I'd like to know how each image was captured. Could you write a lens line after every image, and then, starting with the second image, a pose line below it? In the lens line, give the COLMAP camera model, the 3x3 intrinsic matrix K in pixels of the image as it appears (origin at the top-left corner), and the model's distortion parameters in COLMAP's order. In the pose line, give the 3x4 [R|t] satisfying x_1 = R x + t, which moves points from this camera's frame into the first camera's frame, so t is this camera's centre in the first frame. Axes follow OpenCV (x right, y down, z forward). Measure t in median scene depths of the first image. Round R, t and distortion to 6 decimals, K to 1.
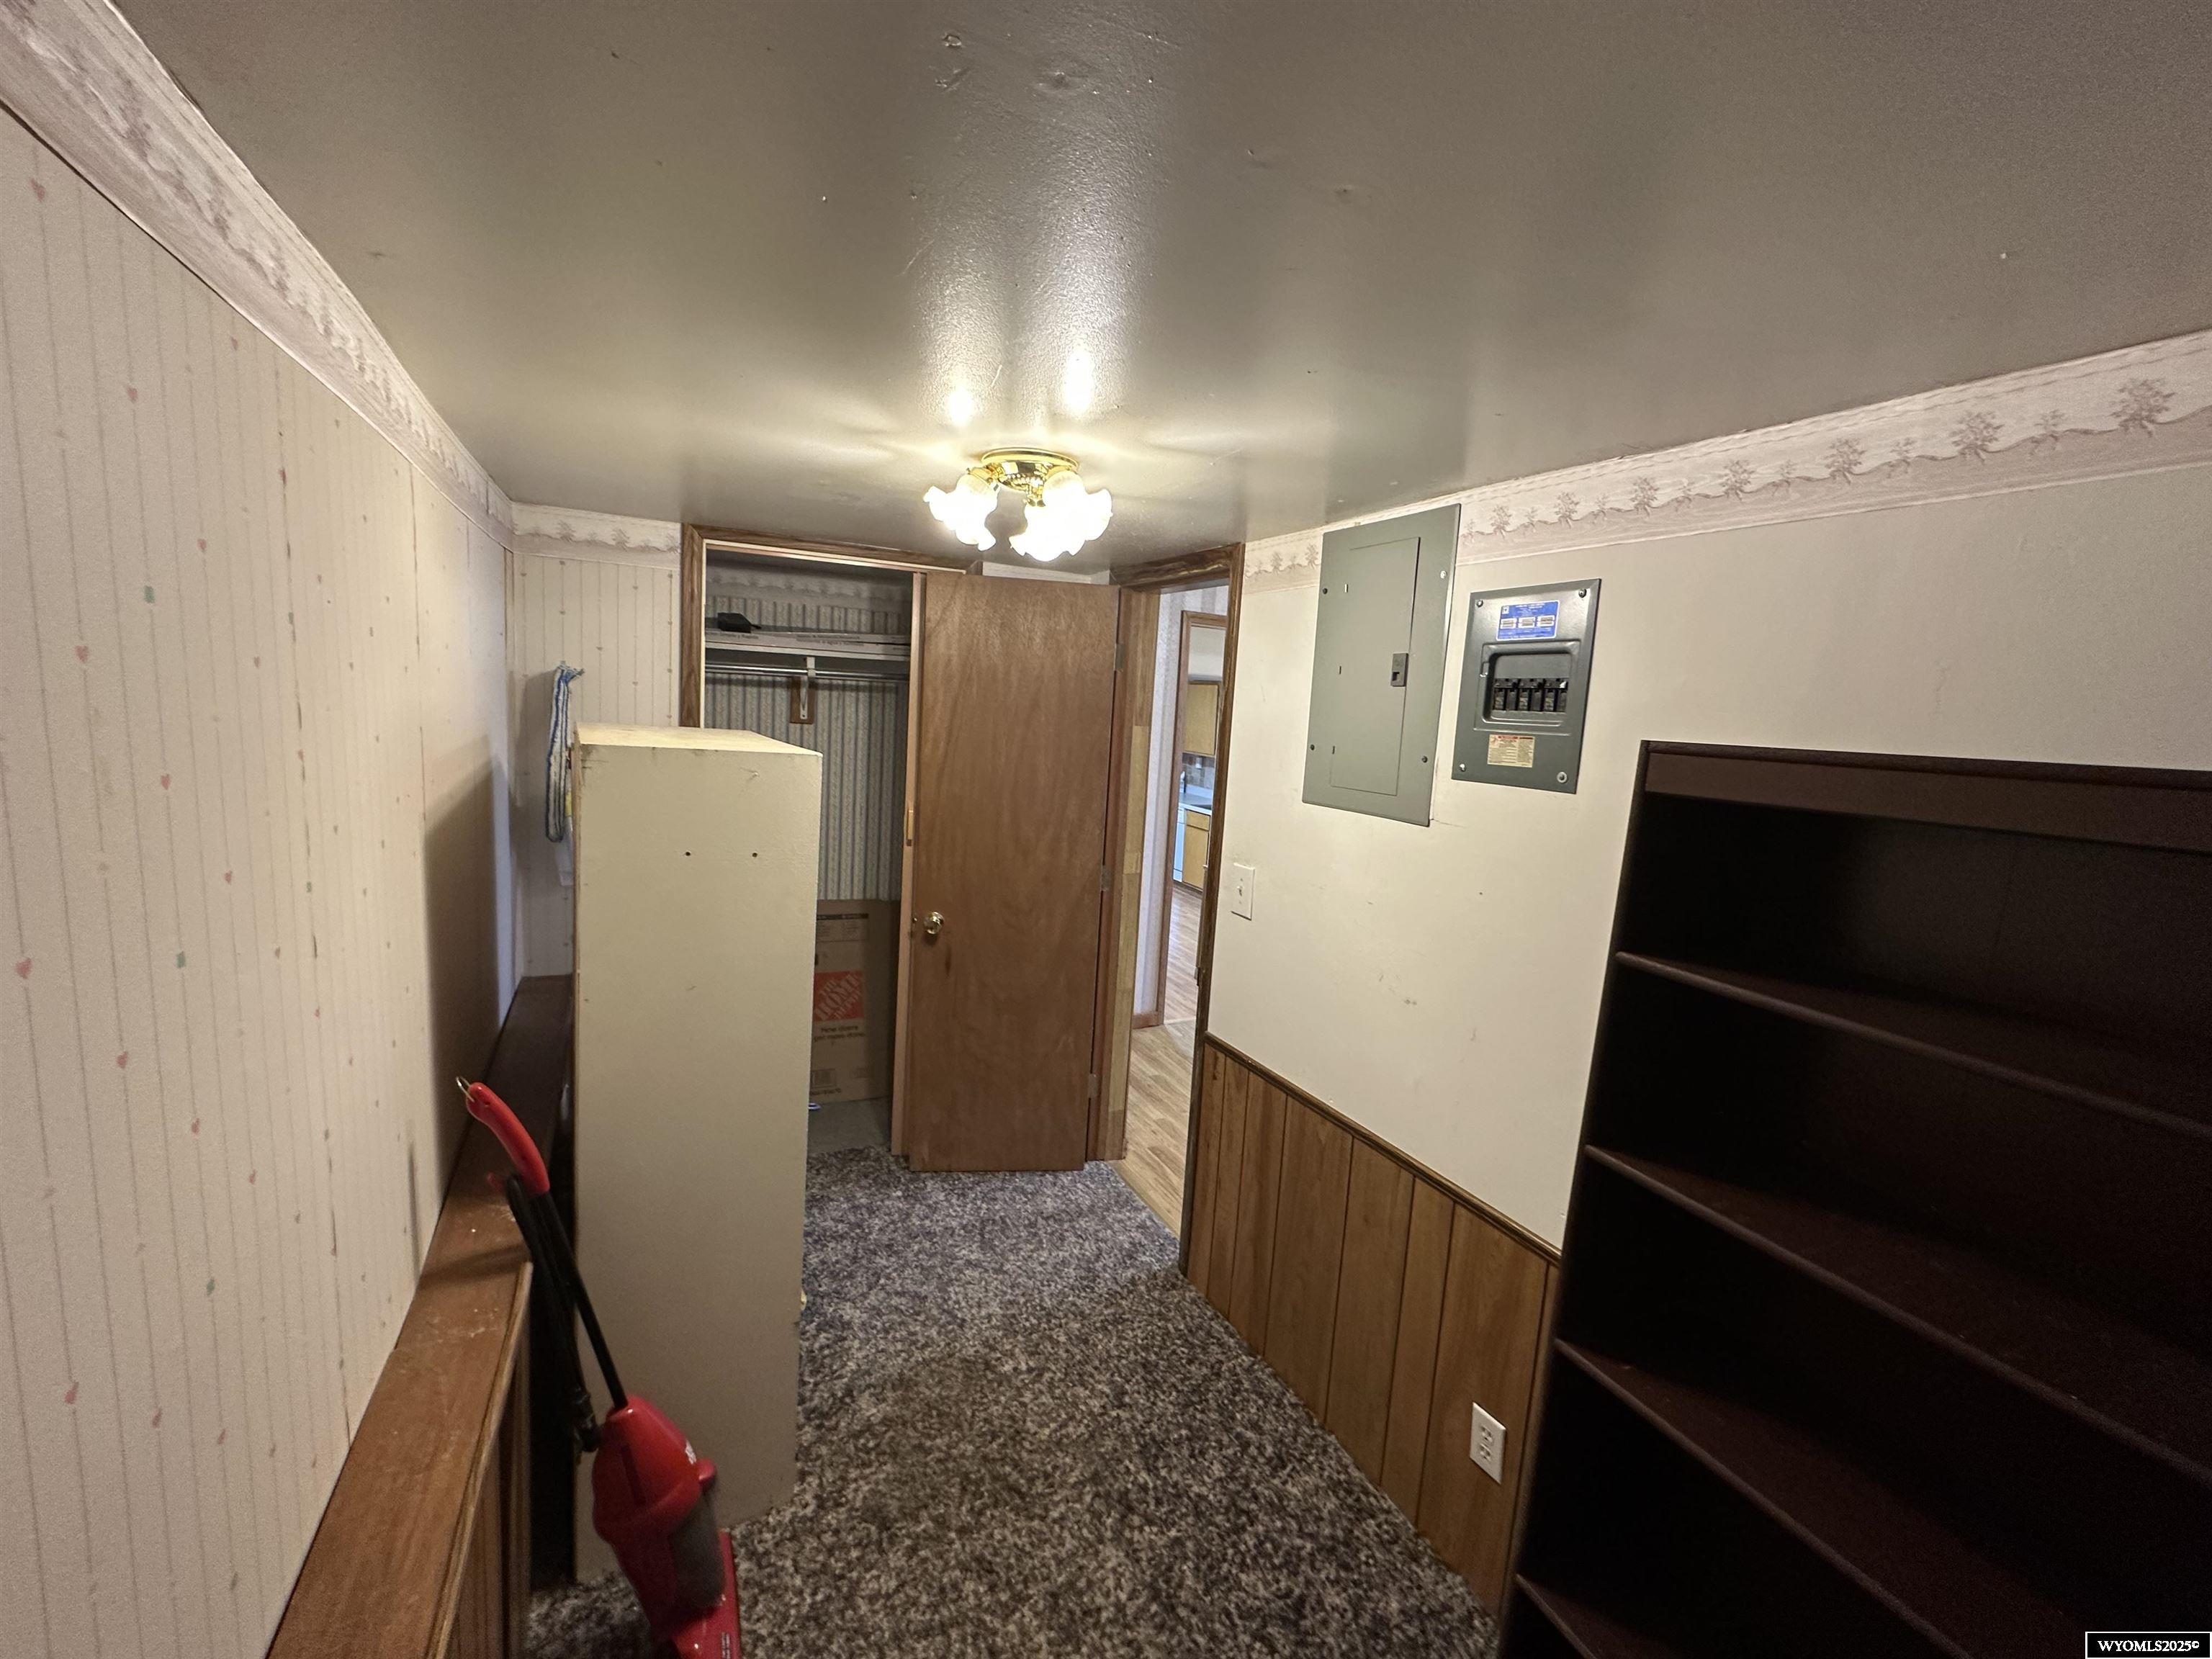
lens RADIAL K [[883.8, 0, 1104.1], [0, 883.8, 825.2], [0, 0, 1]] dist [-0.002415, 0.000389]
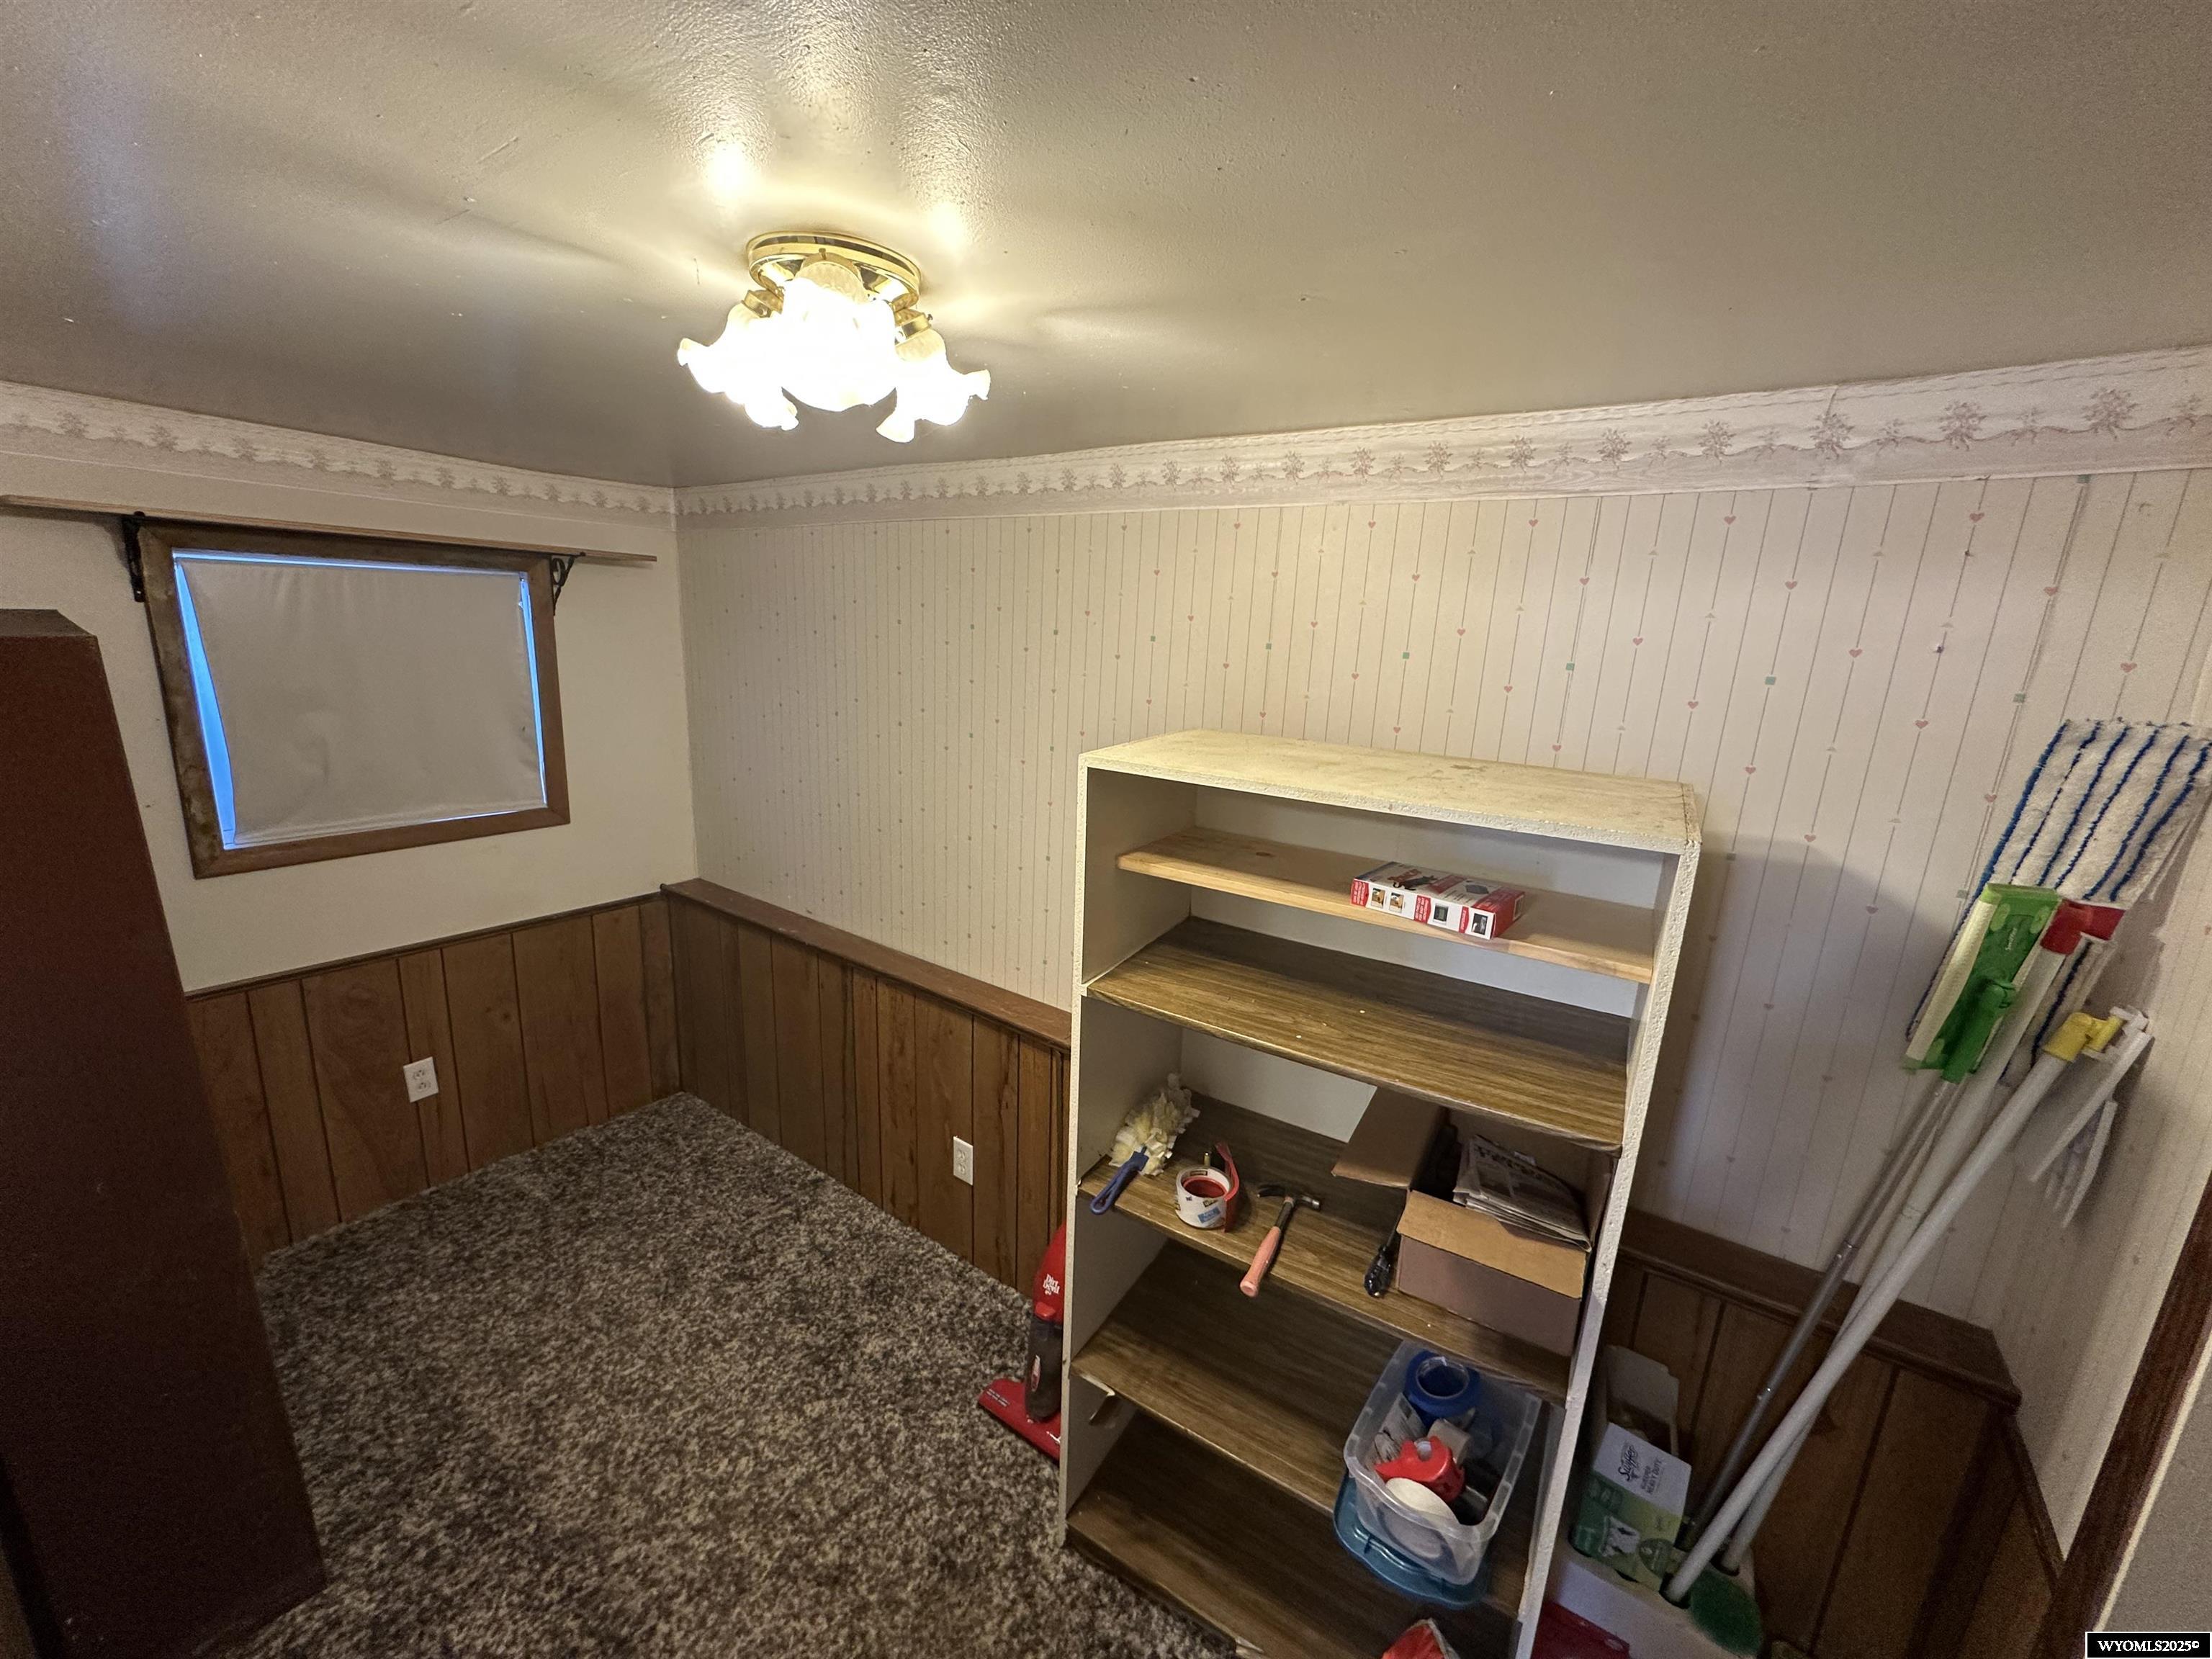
lens RADIAL K [[883.8, 0, 1104.1], [0, 883.8, 825.2], [0, 0, 1]] dist [-0.002415, 0.000389]
pose [[-0.881920, 0.009435, -0.471305, 0.039500], [-0.158892, 0.935344, 0.316047, -0.270156], [0.443814, 0.353615, -0.823399, 1.645604]]
